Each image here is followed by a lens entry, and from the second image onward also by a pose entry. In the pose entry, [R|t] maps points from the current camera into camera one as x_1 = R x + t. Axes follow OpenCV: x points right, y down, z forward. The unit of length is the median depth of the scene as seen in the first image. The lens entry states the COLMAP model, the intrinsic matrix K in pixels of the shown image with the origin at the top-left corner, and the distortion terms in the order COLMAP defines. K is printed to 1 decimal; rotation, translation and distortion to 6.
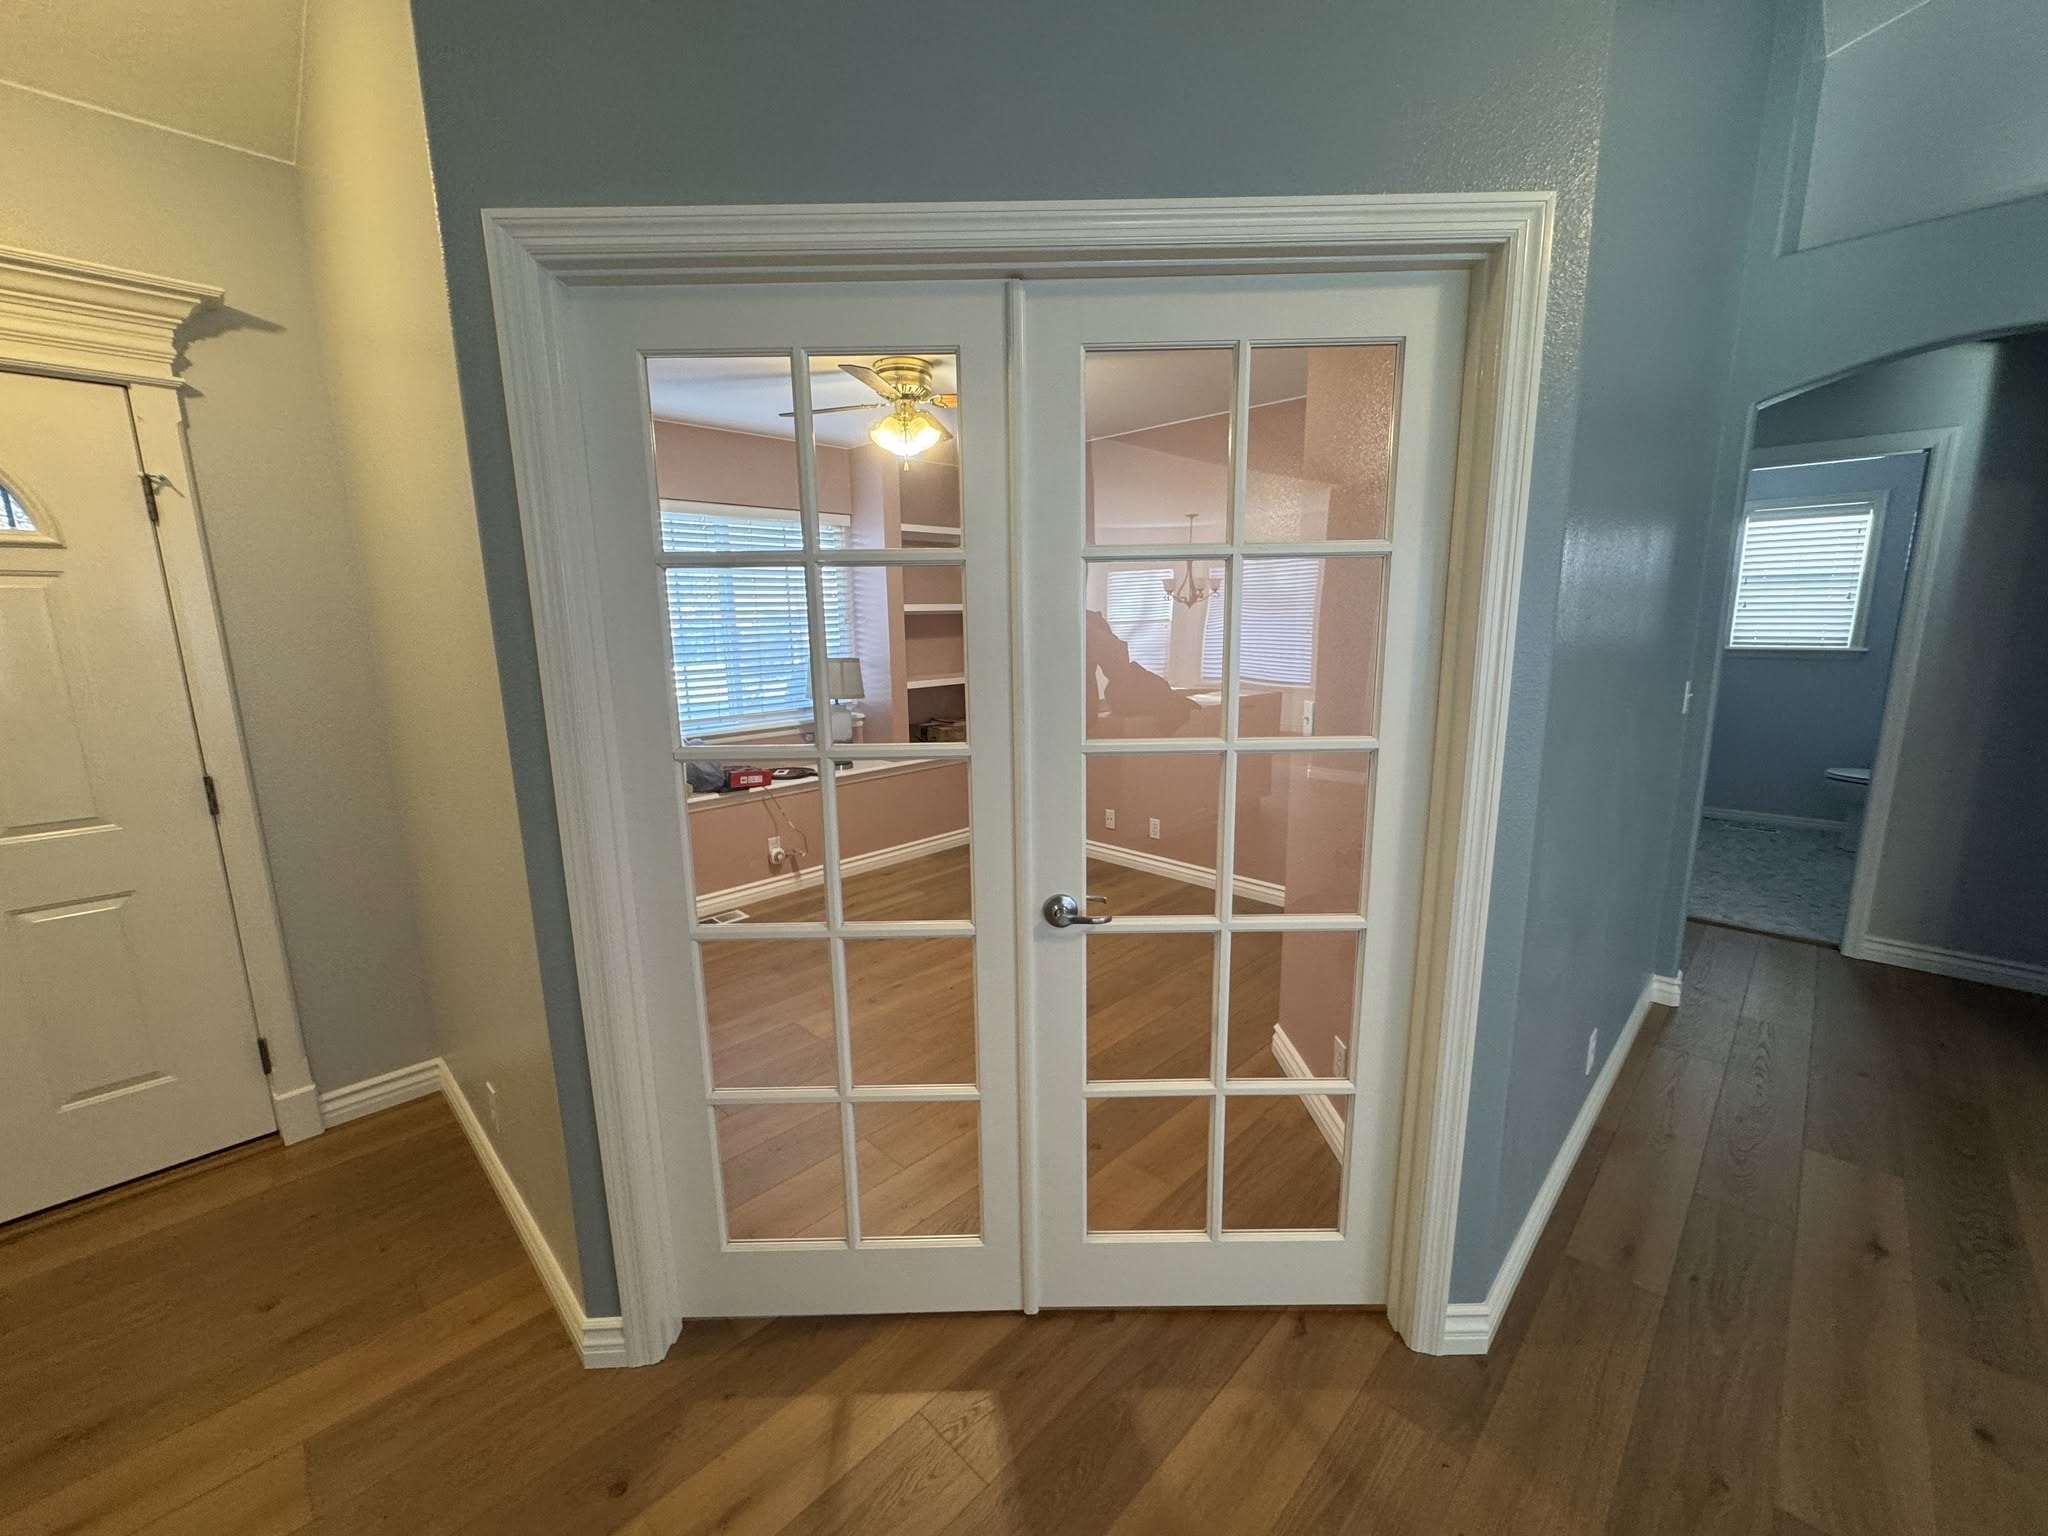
lens RADIAL K [[823.0, 0, 1024.0], [0, 823.0, 768.0], [0, 0, 1]] dist [-0.000861, -0.000077]
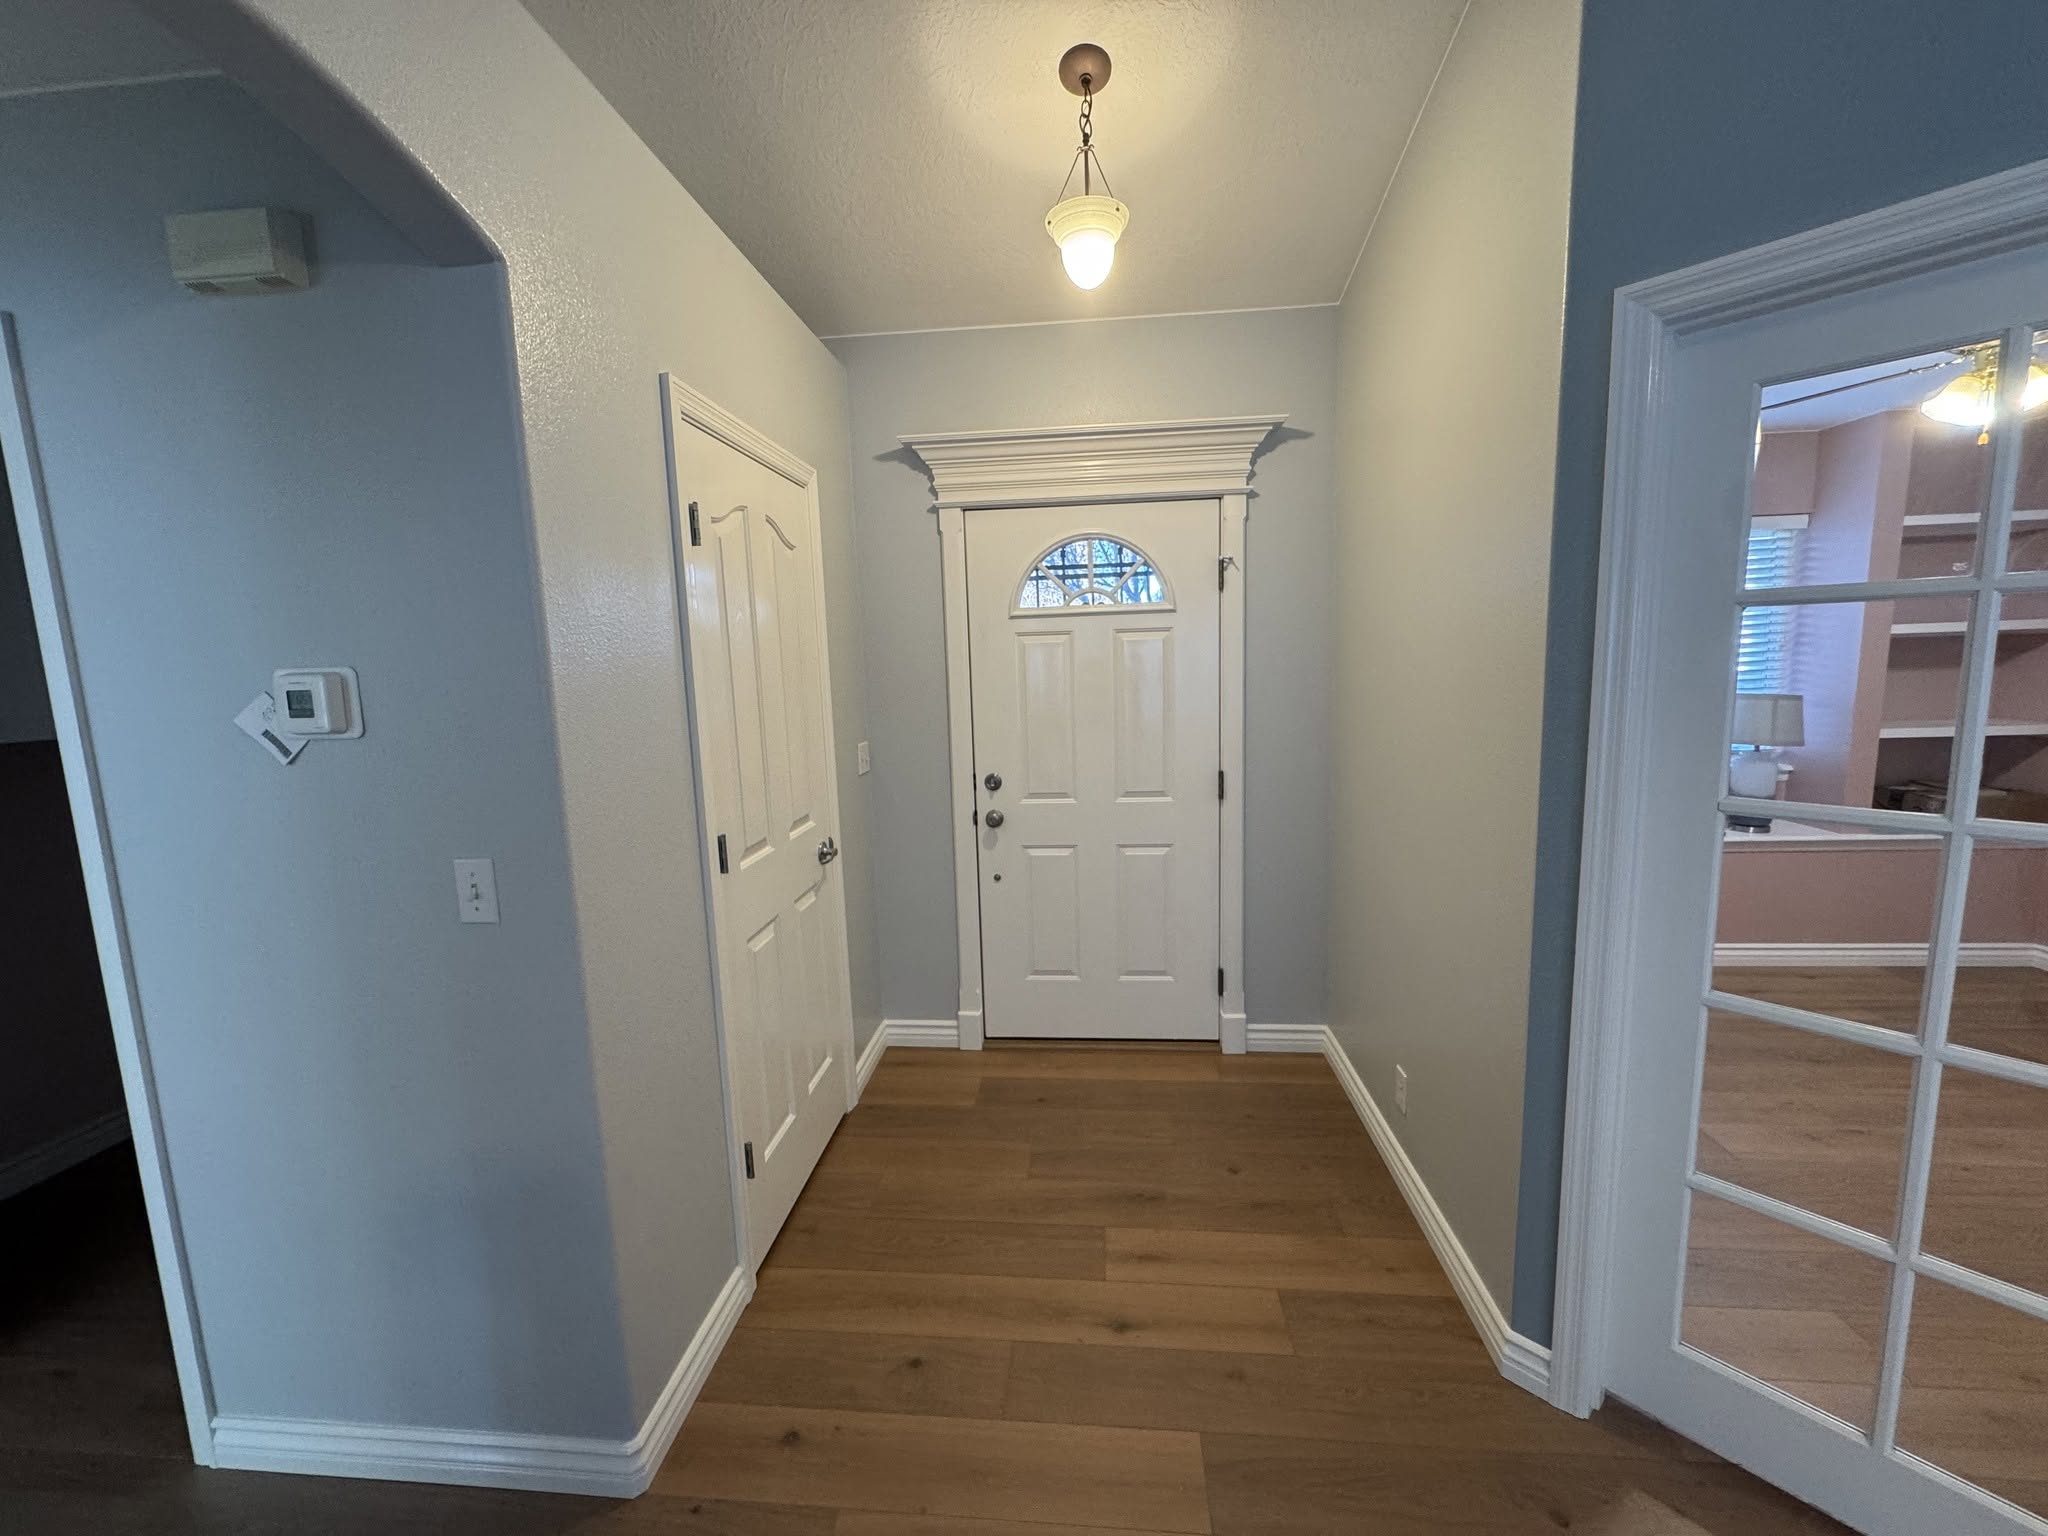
lens RADIAL K [[823.0, 0, 1024.0], [0, 823.0, 768.0], [0, 0, 1]] dist [-0.000861, -0.000077]
pose [[0.636558, 0.097409, -0.765052, -0.156601], [-0.119966, 0.992423, 0.026542, 0.008607], [0.761841, 0.074885, 0.643421, -0.150668]]
